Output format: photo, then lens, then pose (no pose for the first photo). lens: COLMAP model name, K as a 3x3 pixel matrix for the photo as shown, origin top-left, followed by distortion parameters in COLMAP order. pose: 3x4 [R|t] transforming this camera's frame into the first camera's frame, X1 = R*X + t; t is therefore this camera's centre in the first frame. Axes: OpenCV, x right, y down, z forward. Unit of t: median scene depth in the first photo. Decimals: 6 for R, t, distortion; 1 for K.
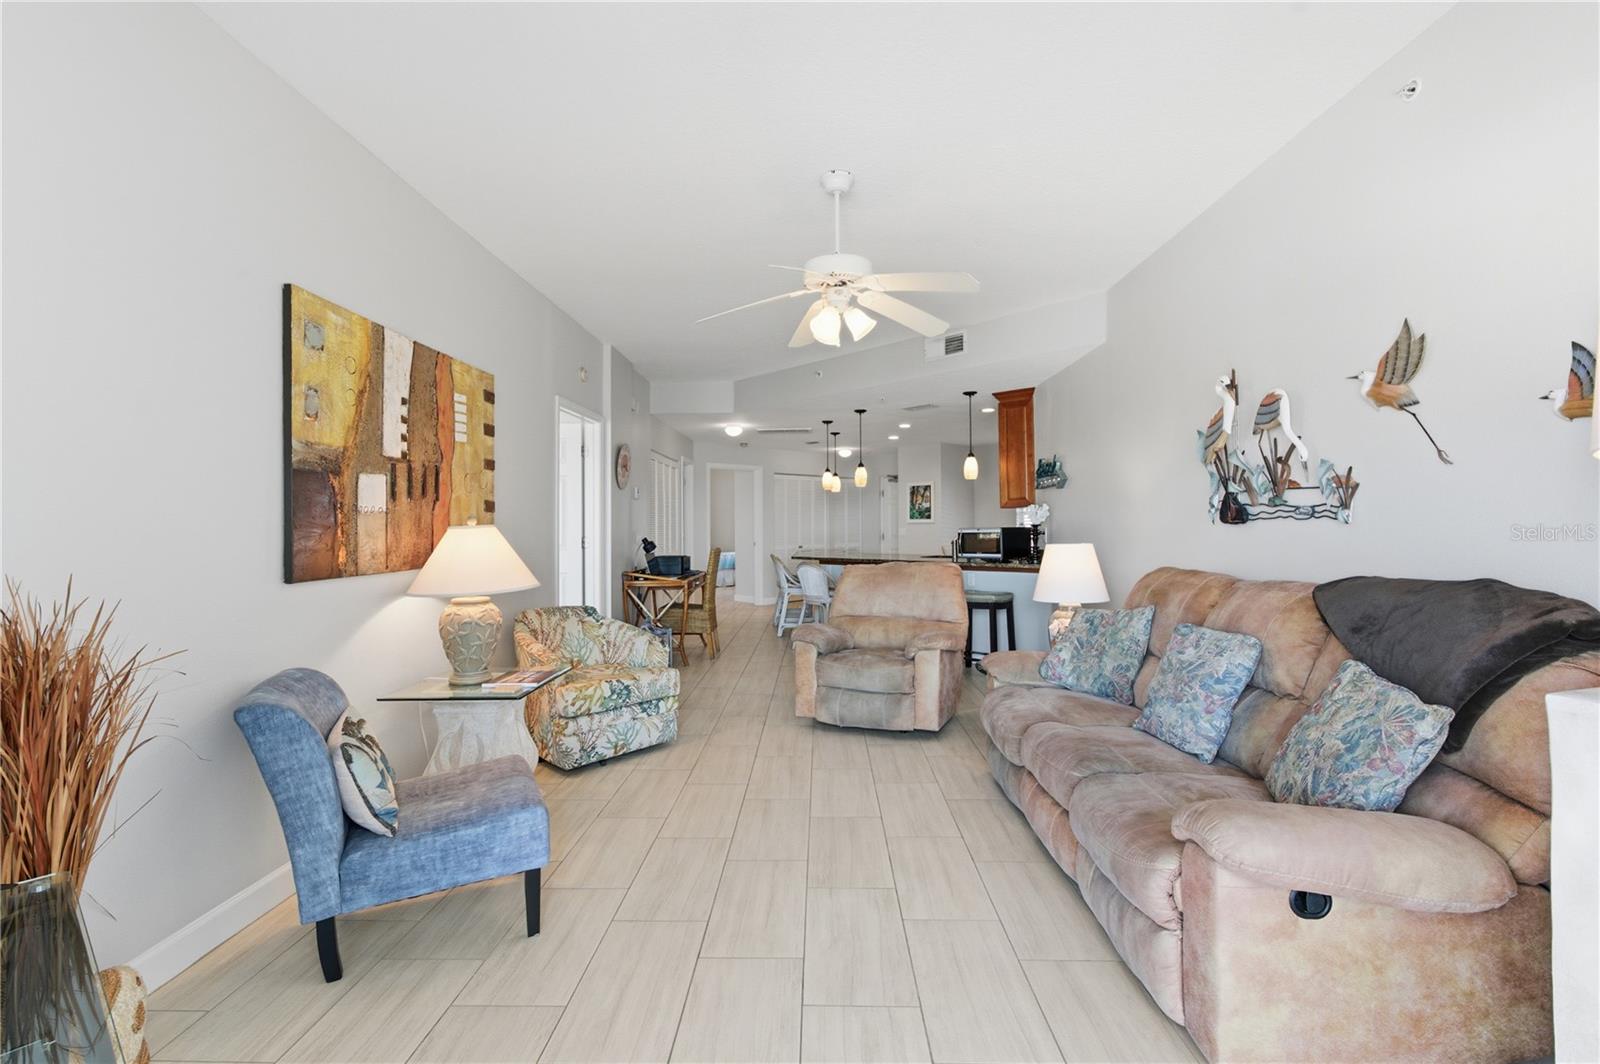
lens RADIAL K [[722.7, 0, 796.9], [0, 722.7, 524.1], [0, 0, 1]] dist [0.009425, 0.000607]
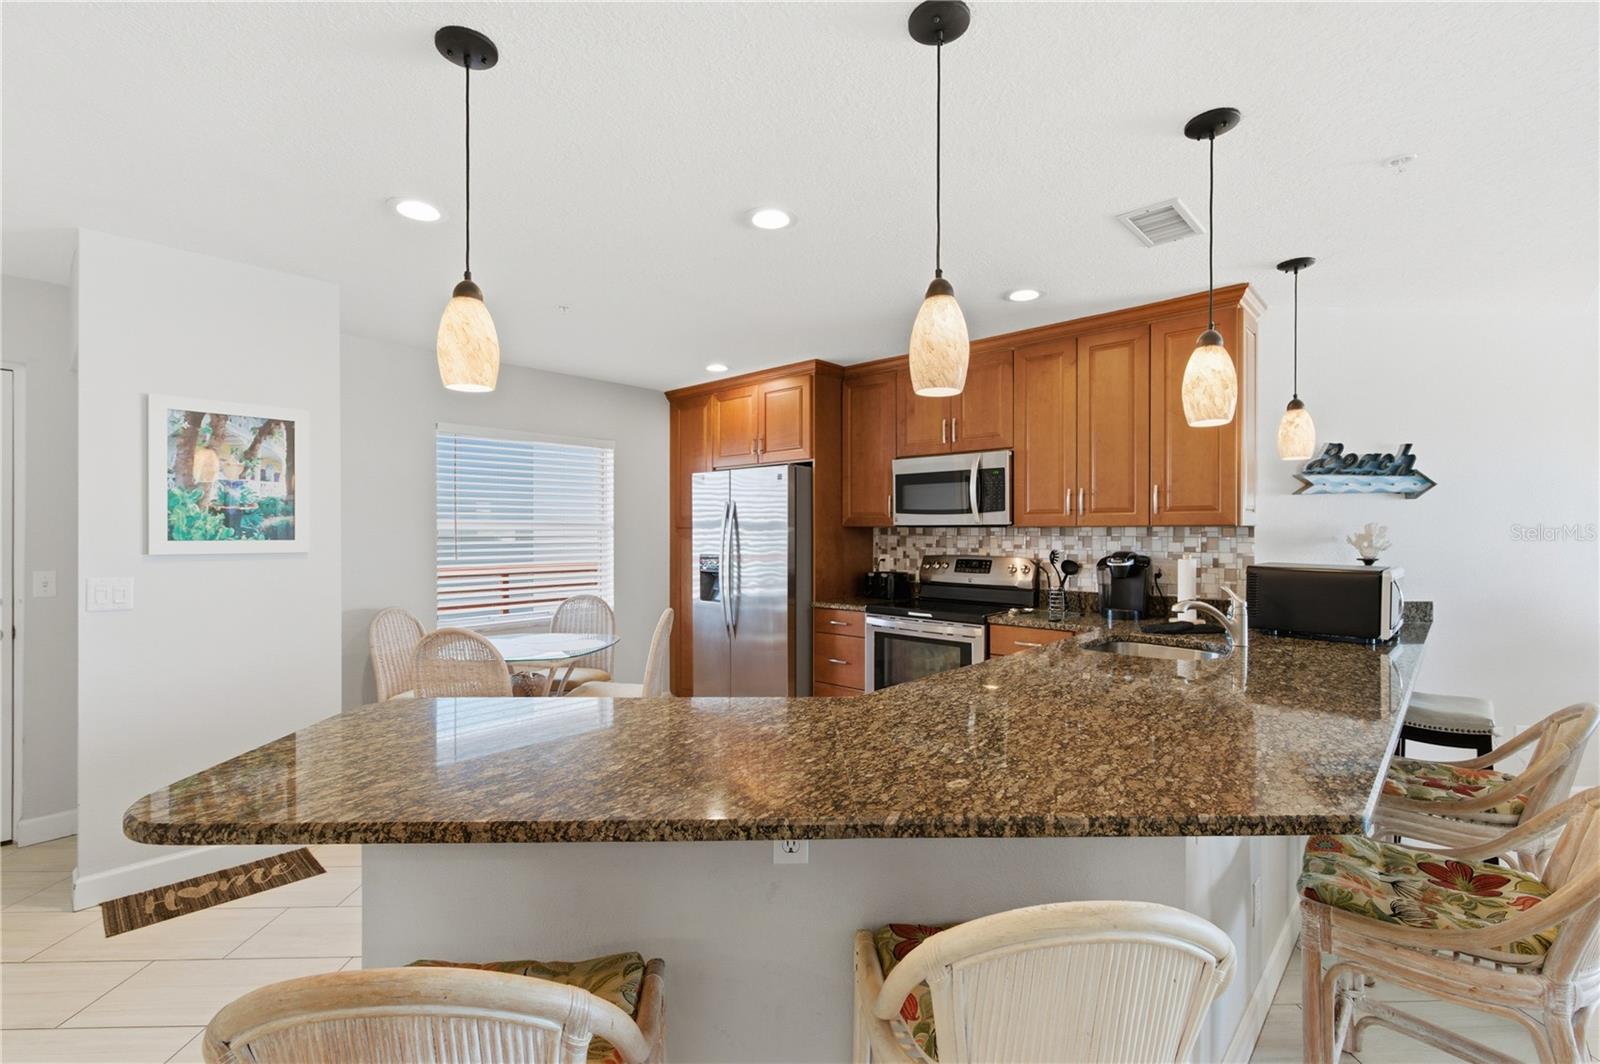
lens RADIAL K [[704.7, 0, 805.0], [0, 704.7, 535.7], [0, 0, 1]] dist [0.008305, 0.000274]
pose [[-0.071030, -0.001258, 0.997473, -0.366590], [-0.001667, 0.999998, 0.001143, -0.033161], [-0.997473, -0.001581, -0.071032, 2.863919]]
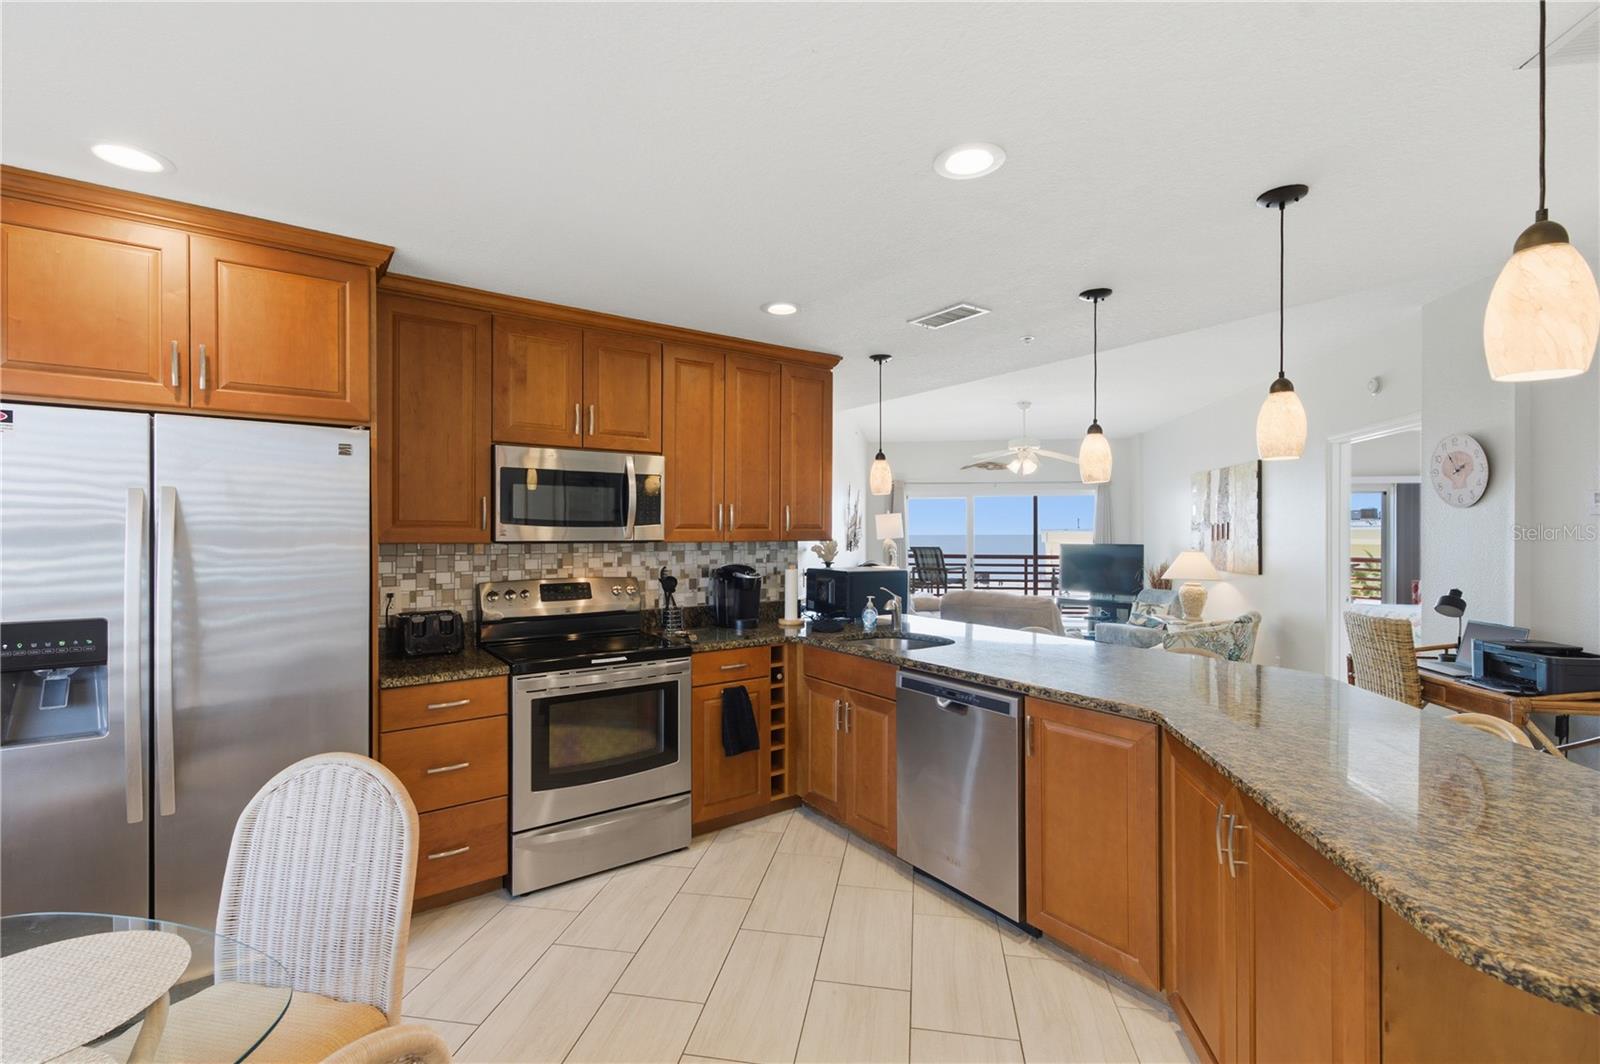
lens RADIAL K [[704.7, 0, 805.0], [0, 704.7, 535.7], [0, 0, 1]] dist [0.008305, 0.000274]
pose [[-0.992302, 0.004833, 0.123751, 0.496590], [0.005014, 0.999987, 0.001157, -0.059315], [-0.123744, 0.001768, -0.992313, 3.485262]]
